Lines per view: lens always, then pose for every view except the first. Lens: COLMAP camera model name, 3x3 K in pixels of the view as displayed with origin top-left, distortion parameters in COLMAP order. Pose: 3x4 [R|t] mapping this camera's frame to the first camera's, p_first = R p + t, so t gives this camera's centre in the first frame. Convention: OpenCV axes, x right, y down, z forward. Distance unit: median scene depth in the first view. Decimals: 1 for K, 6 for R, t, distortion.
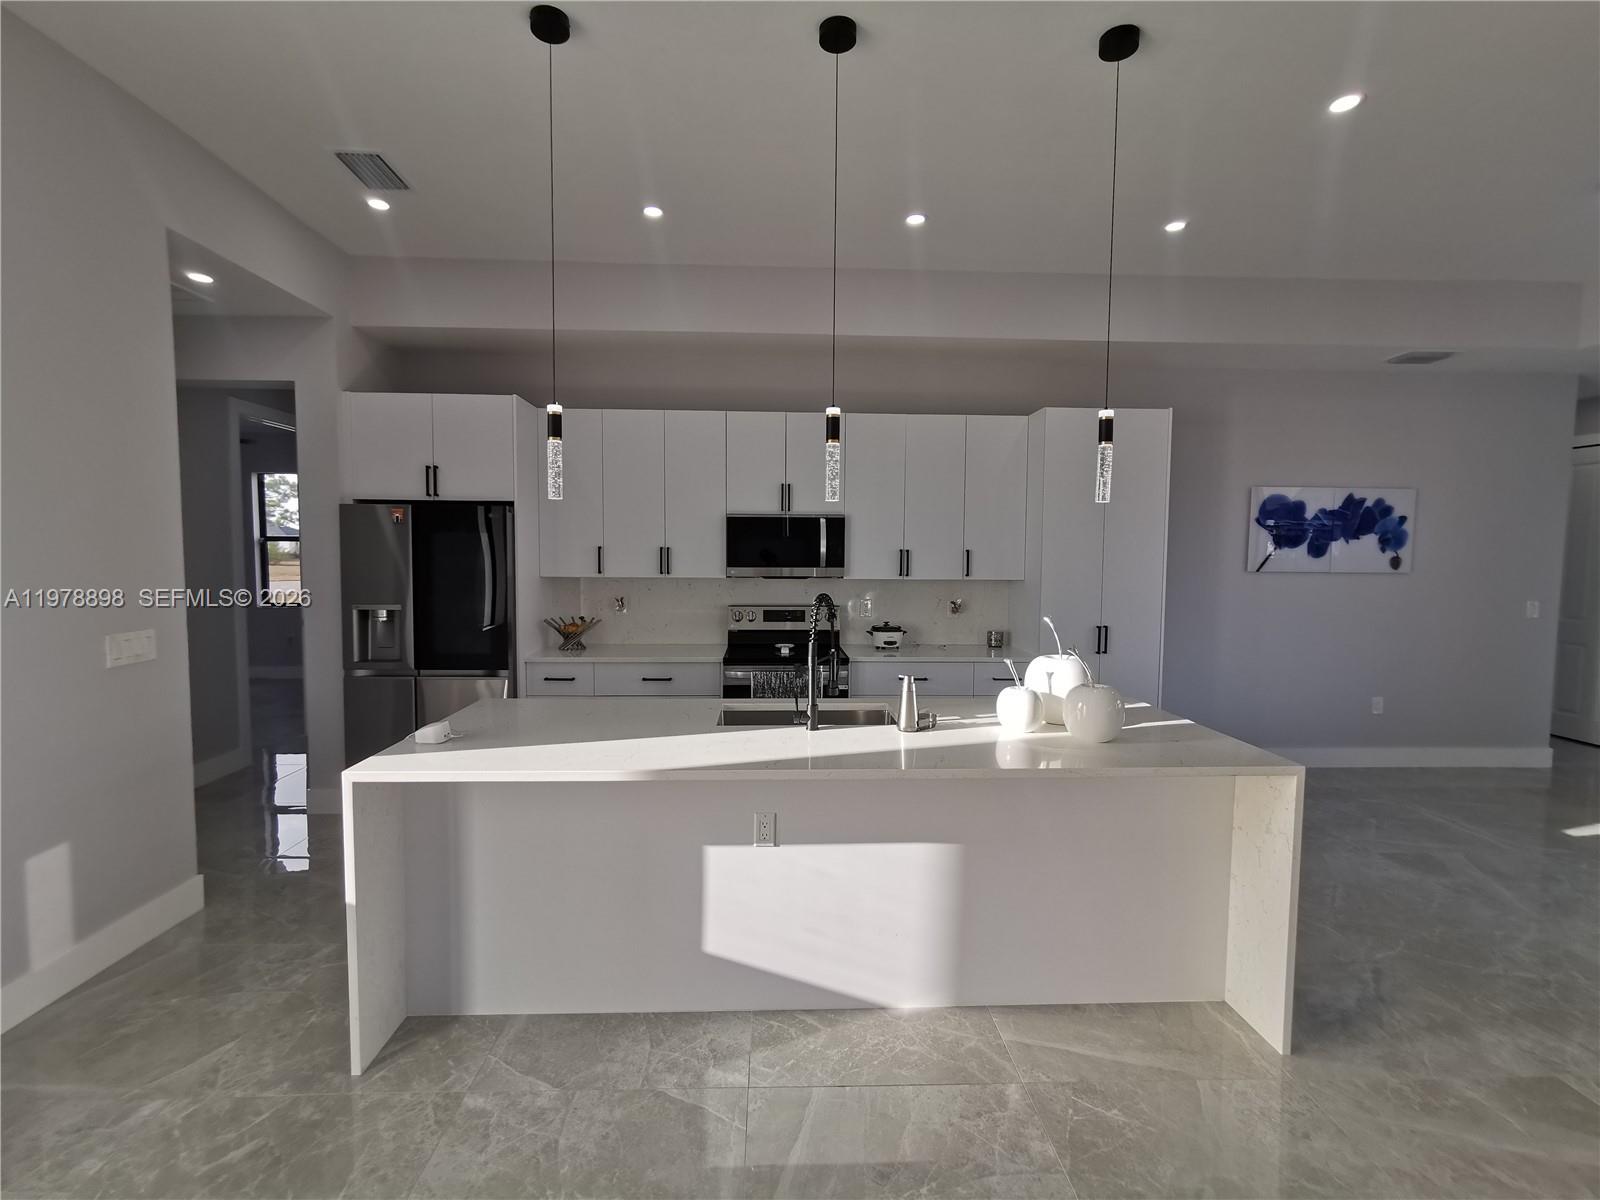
lens RADIAL K [[741.9, 0, 800.0], [0, 741.9, 600.0], [0, 0, 1]] dist [-0.014431, 0.013683]
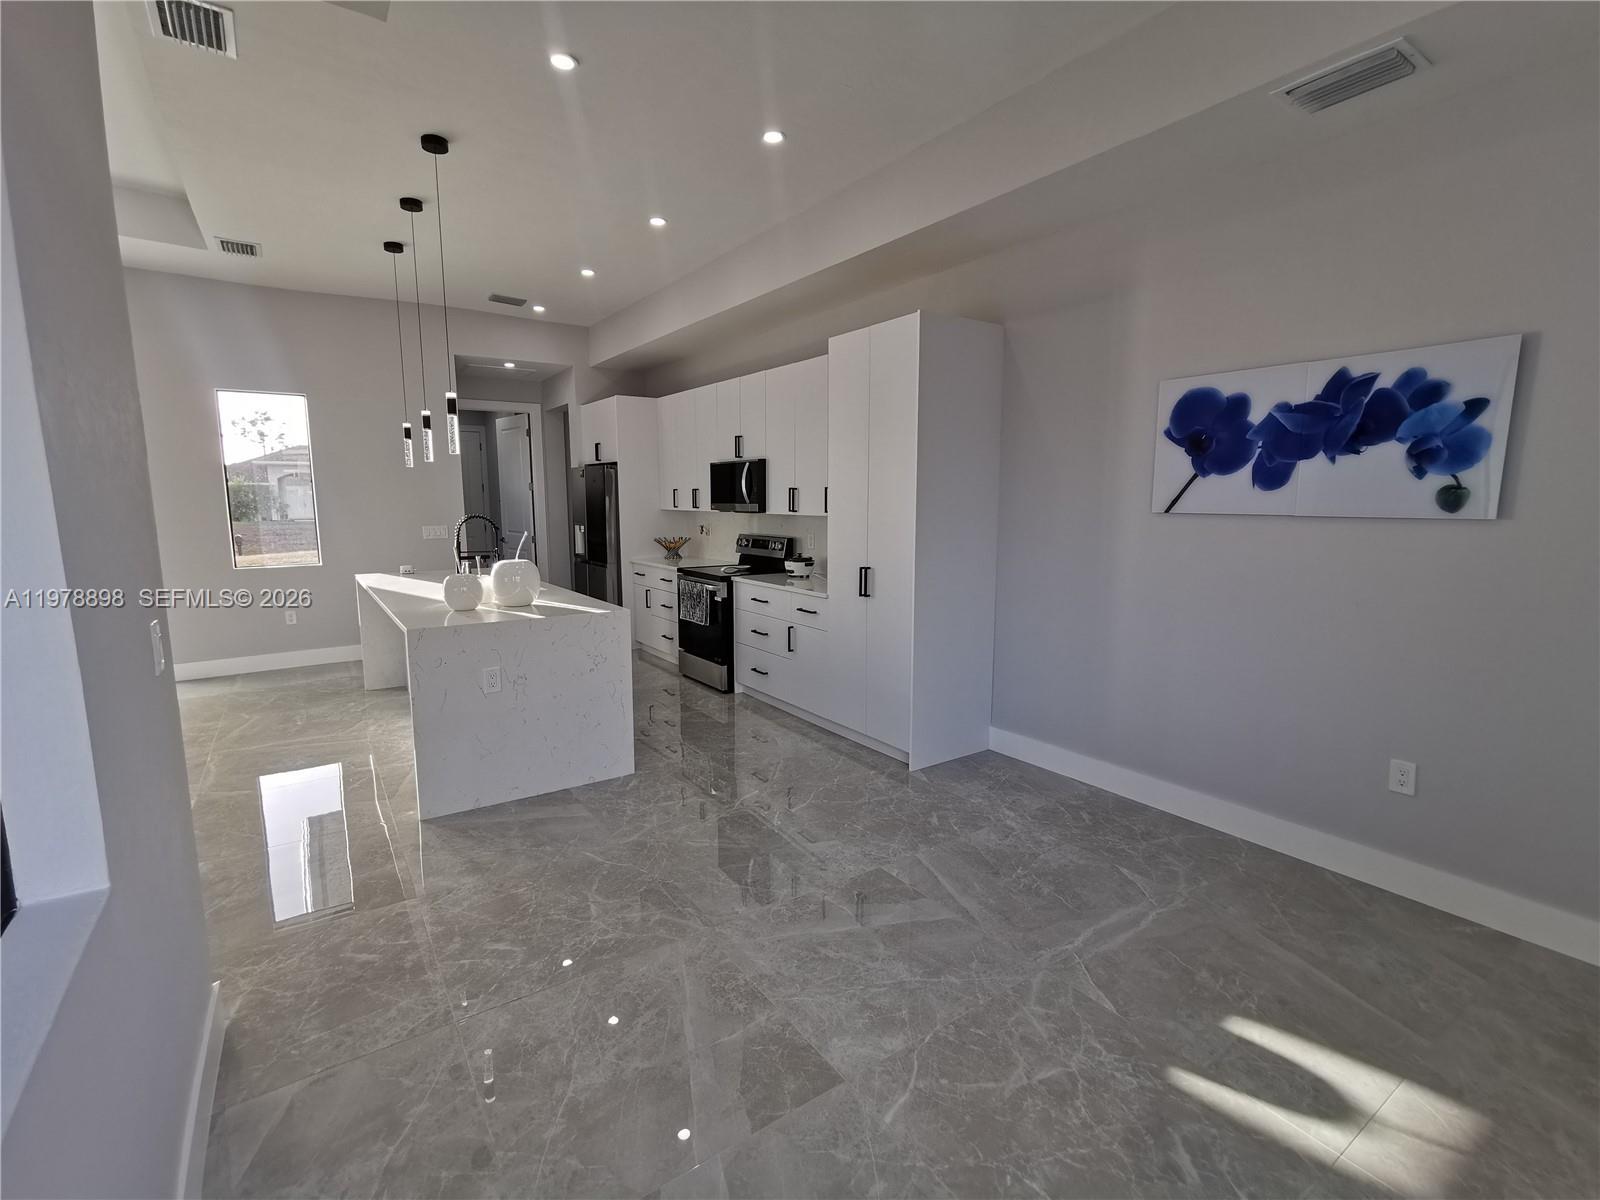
lens RADIAL K [[741.9, 0, 800.0], [0, 741.9, 600.0], [0, 0, 1]] dist [-0.014431, 0.013683]
pose [[0.529880, 0.110511, -0.840842, 1.006251], [-0.052191, 0.993844, 0.097730, -0.008433], [0.846465, -0.007901, 0.532385, 0.376319]]
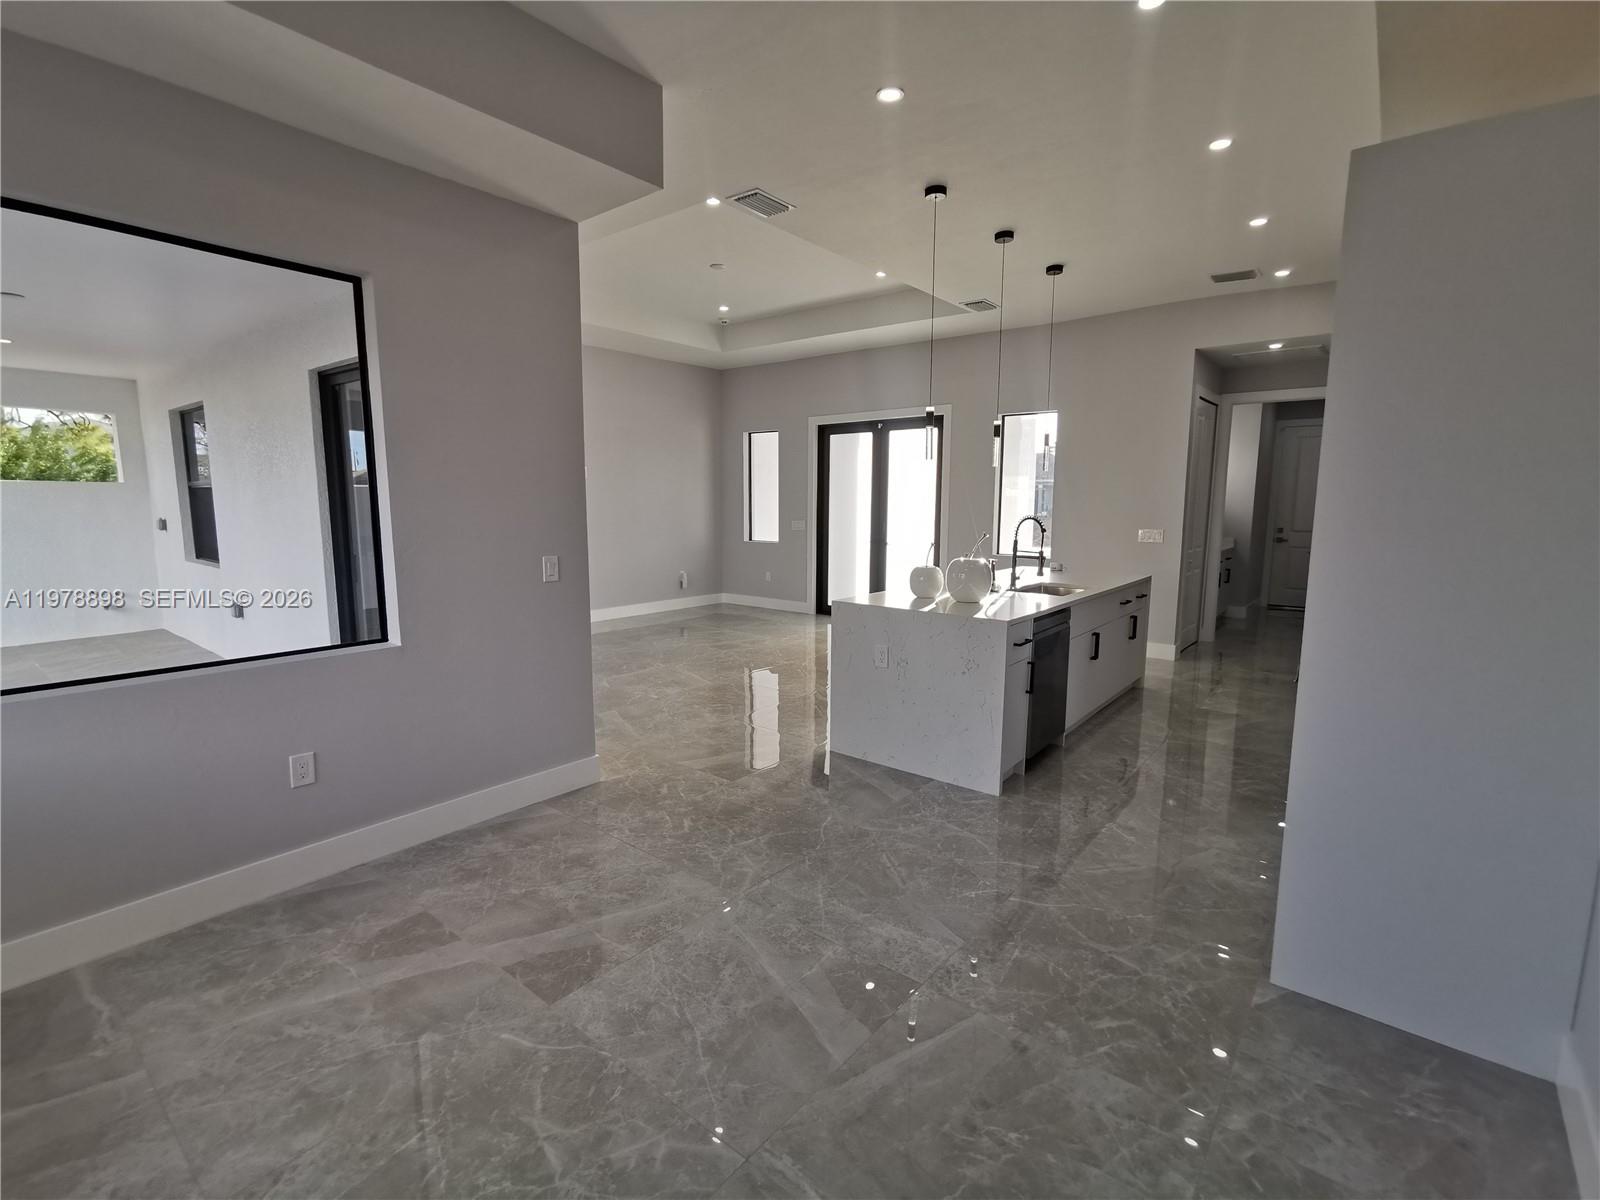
lens RADIAL K [[735.1, 0, 780.5], [0, 735.1, 600.7], [0, 0, 1]] dist [0.001867, 0.000268]
pose [[-0.676234, 0.090785, -0.731072, 0.931945], [-0.057384, 0.982871, 0.175134, -0.043796], [0.734448, 0.160383, -0.659441, 0.926811]]
